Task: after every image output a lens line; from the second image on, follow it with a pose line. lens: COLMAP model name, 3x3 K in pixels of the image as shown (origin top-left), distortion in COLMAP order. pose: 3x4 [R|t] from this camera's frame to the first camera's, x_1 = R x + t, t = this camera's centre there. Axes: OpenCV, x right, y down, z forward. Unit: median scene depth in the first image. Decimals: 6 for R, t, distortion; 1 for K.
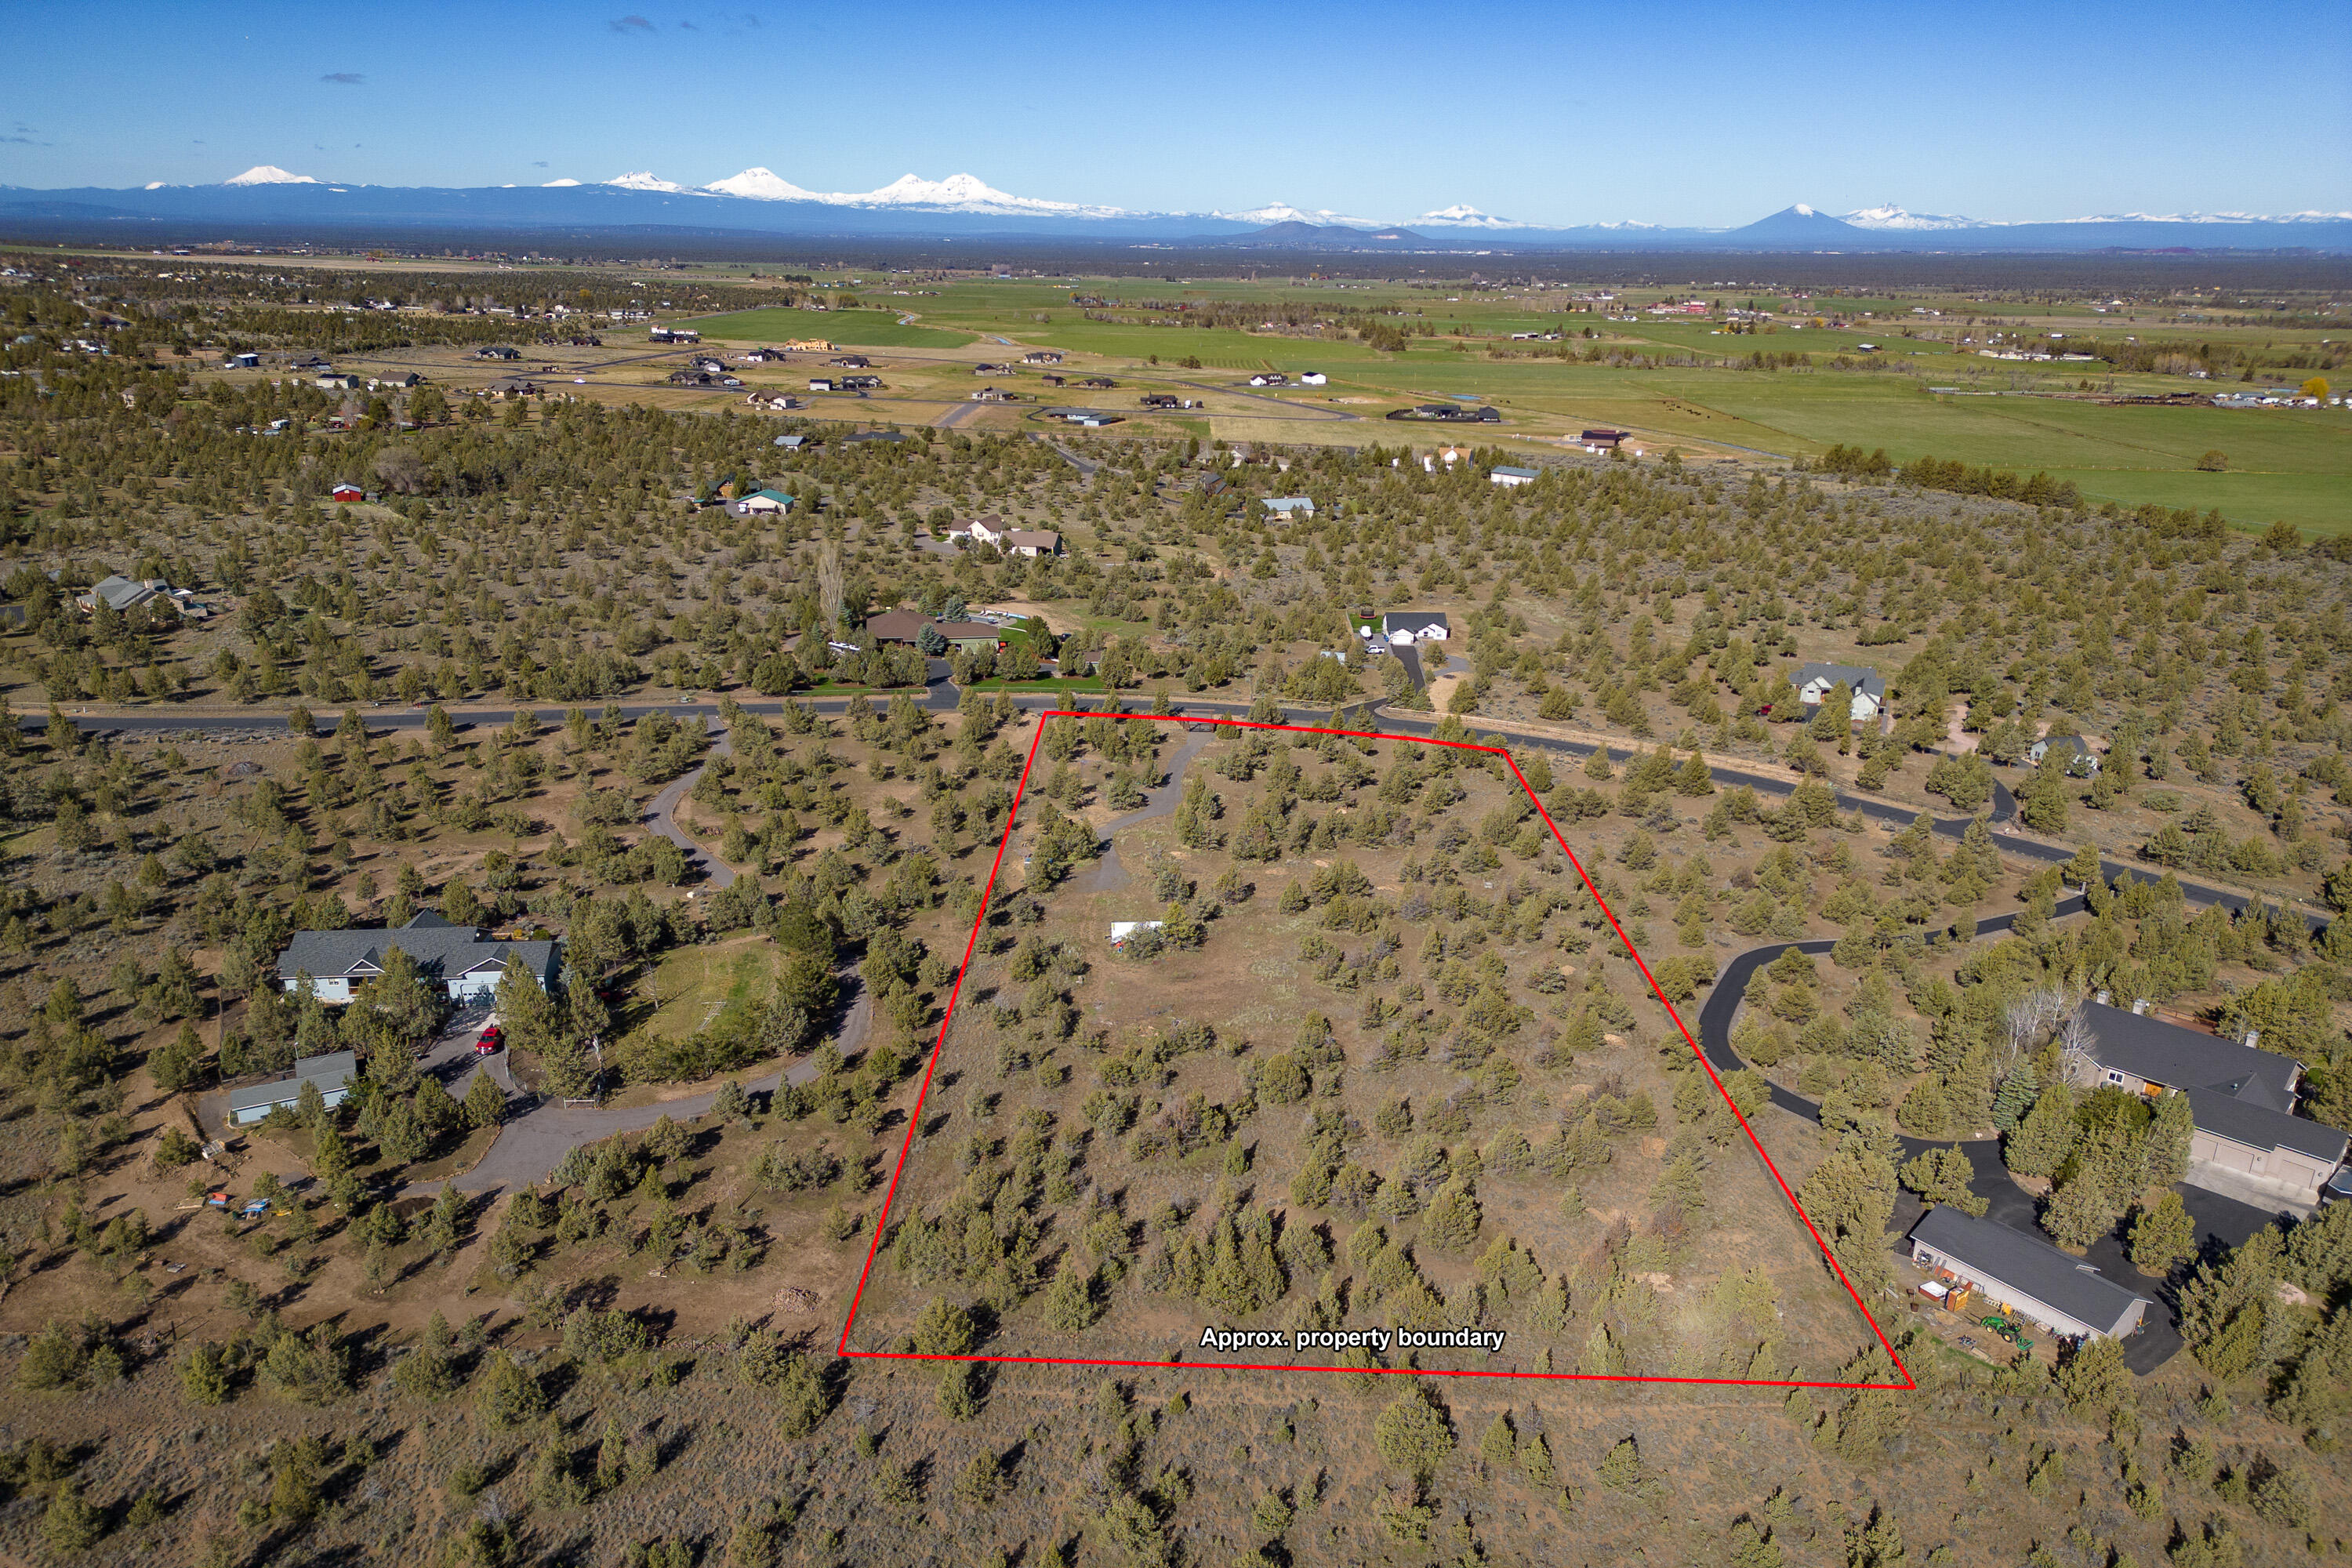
lens RADIAL K [[1664.8, 0, 1171.3], [0, 1664.8, 792.8], [0, 0, 1]] dist [0.005414, -0.017744]
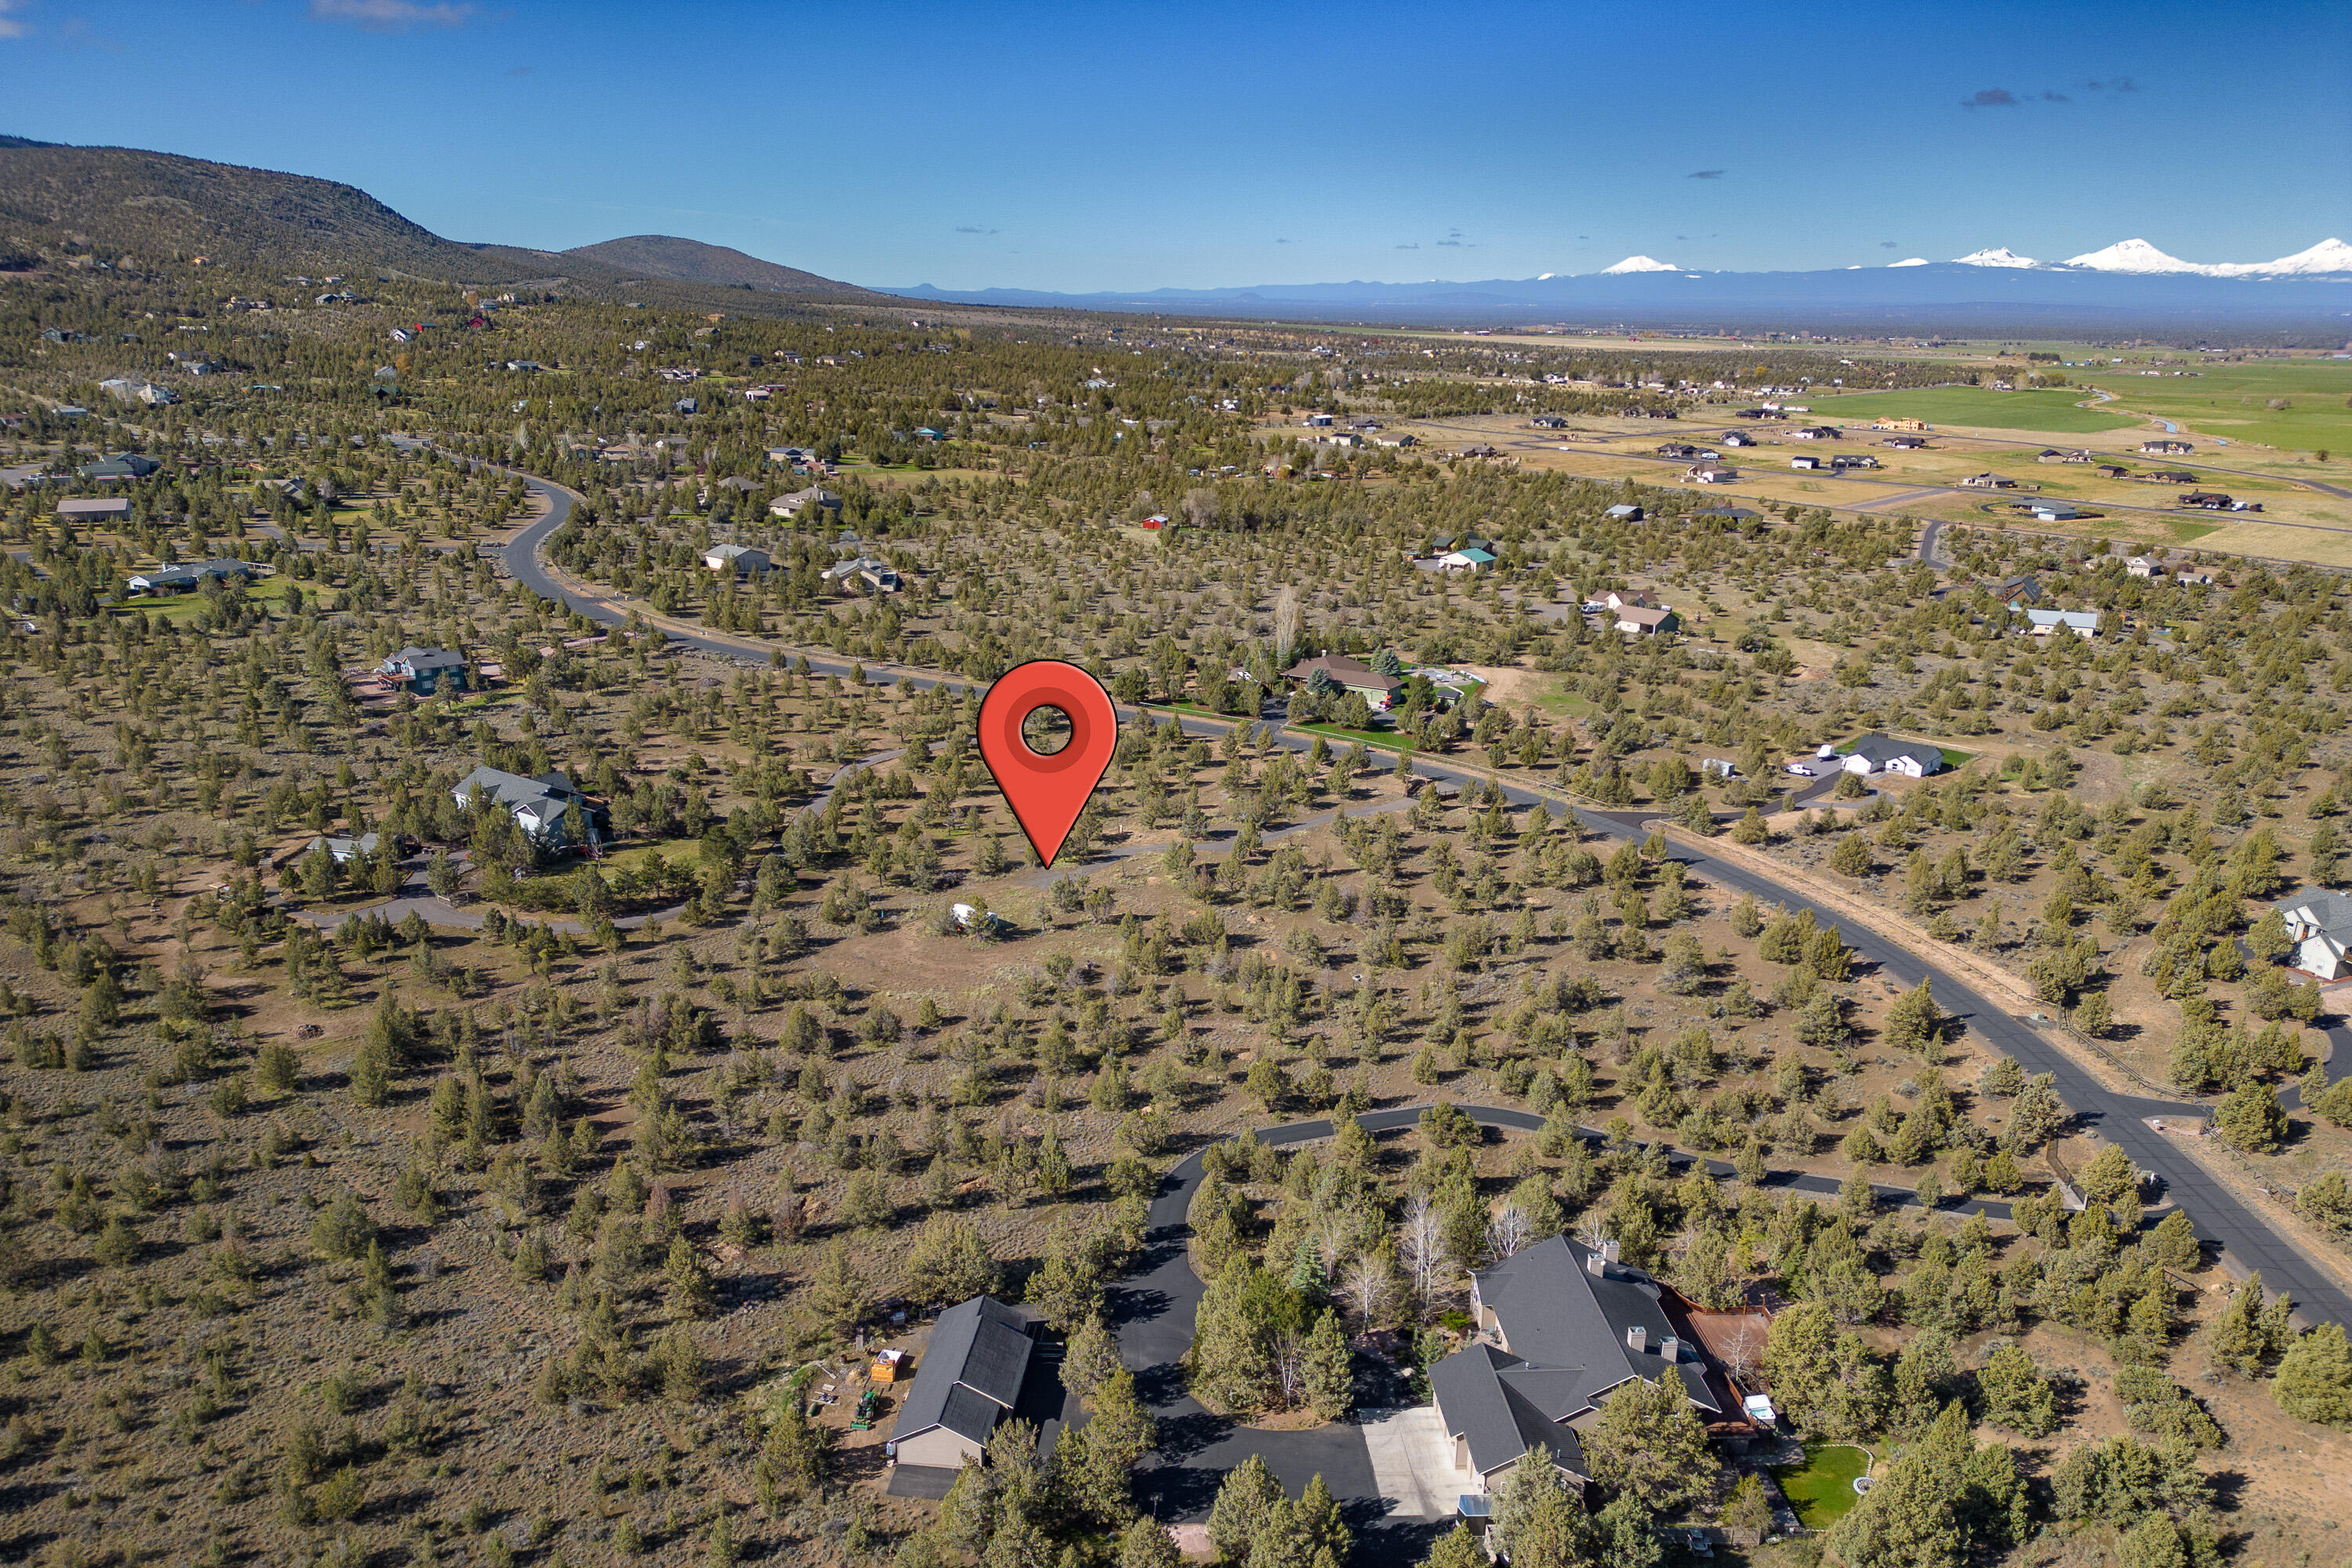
lens RADIAL K [[1664.8, 0, 1176.0], [0, 1664.8, 778.1], [0, 0, 1]] dist [0.005414, -0.017744]
pose [[0.723539, 0.170134, -0.668989, 0.129717], [-0.205005, 0.978386, 0.027098, -0.010000], [0.659139, 0.117539, 0.742778, 0.036798]]
